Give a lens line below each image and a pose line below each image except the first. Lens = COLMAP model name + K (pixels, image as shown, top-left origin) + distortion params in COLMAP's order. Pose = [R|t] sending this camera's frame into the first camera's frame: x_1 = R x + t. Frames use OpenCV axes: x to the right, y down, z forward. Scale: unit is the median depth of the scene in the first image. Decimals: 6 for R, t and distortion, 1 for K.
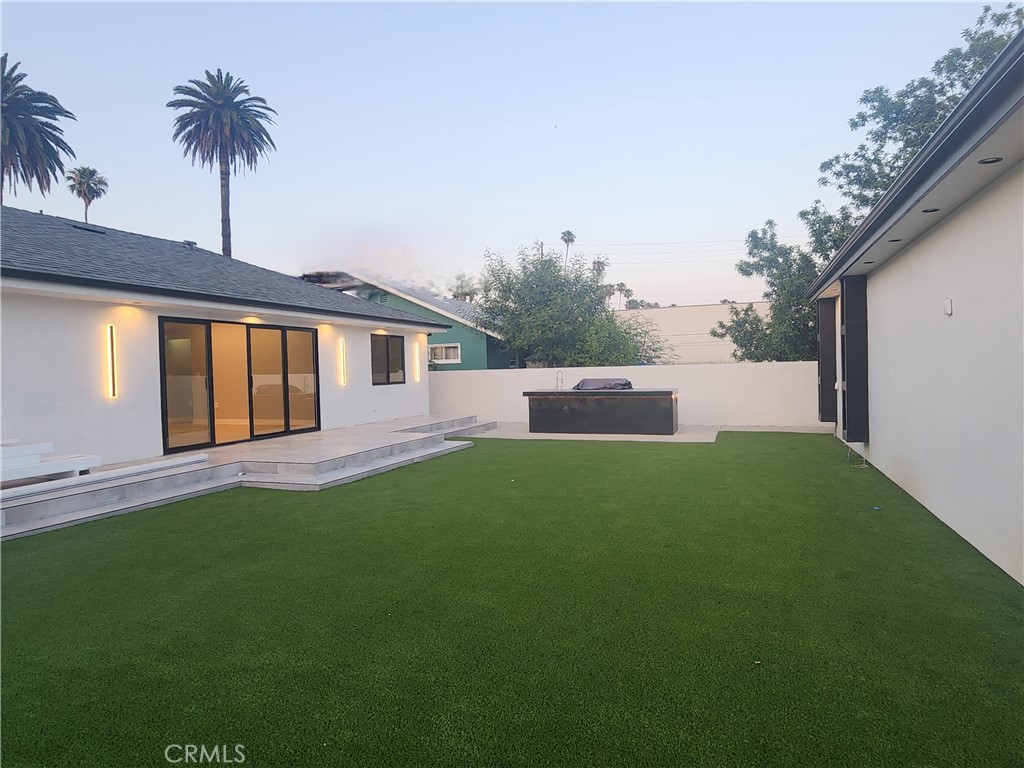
lens RADIAL K [[618.6, 0, 512.4], [0, 618.6, 381.8], [0, 0, 1]] dist [0.004877, -0.001810]
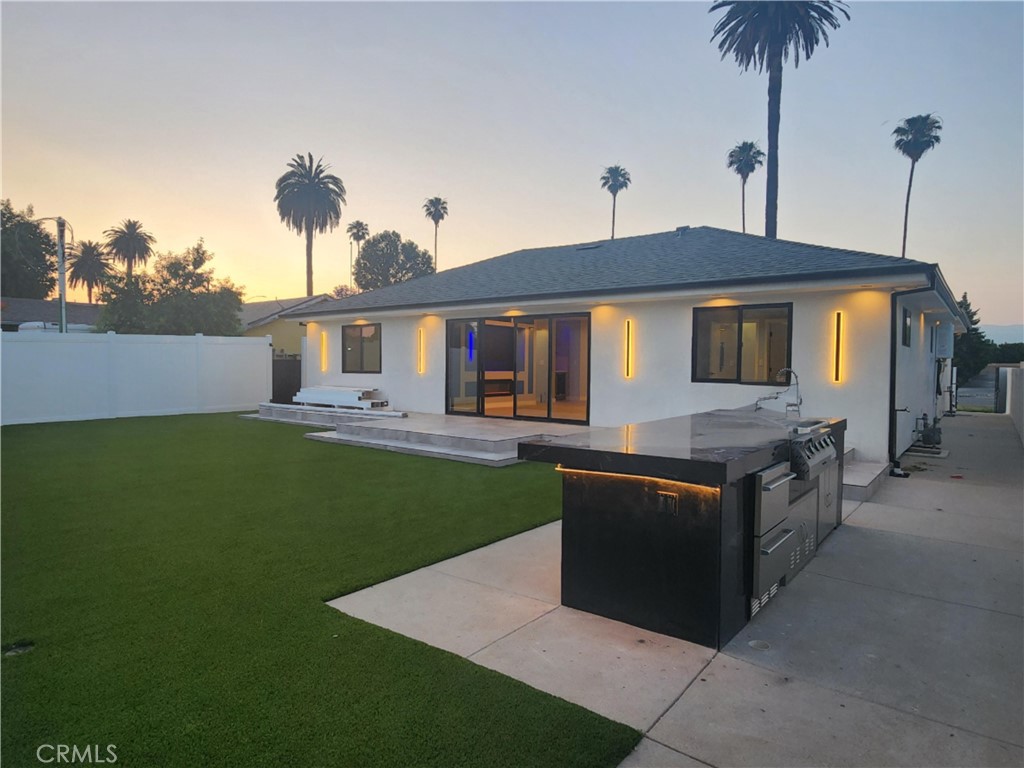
lens RADIAL K [[618.6, 0, 509.5], [0, 618.6, 386.5], [0, 0, 1]] dist [0.004877, -0.001810]
pose [[-0.293651, 0.056184, -0.954260, 0.624248], [-0.021650, 0.997624, 0.065399, -0.036930], [0.955667, 0.039864, -0.291737, 1.236642]]
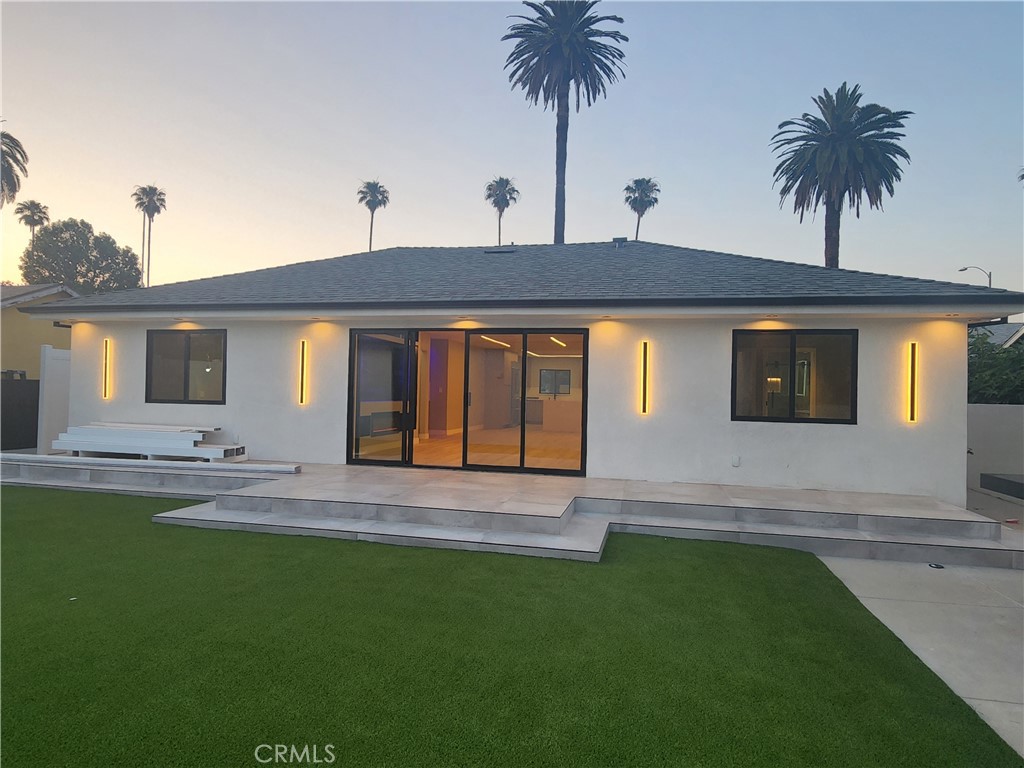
lens RADIAL K [[618.6, 0, 510.3], [0, 618.6, 387.0], [0, 0, 1]] dist [0.004877, -0.001810]
pose [[0.142016, 0.020651, -0.989649, 0.382853], [-0.046278, 0.998828, 0.014201, -0.028499], [0.988782, 0.043783, 0.142805, 0.877471]]
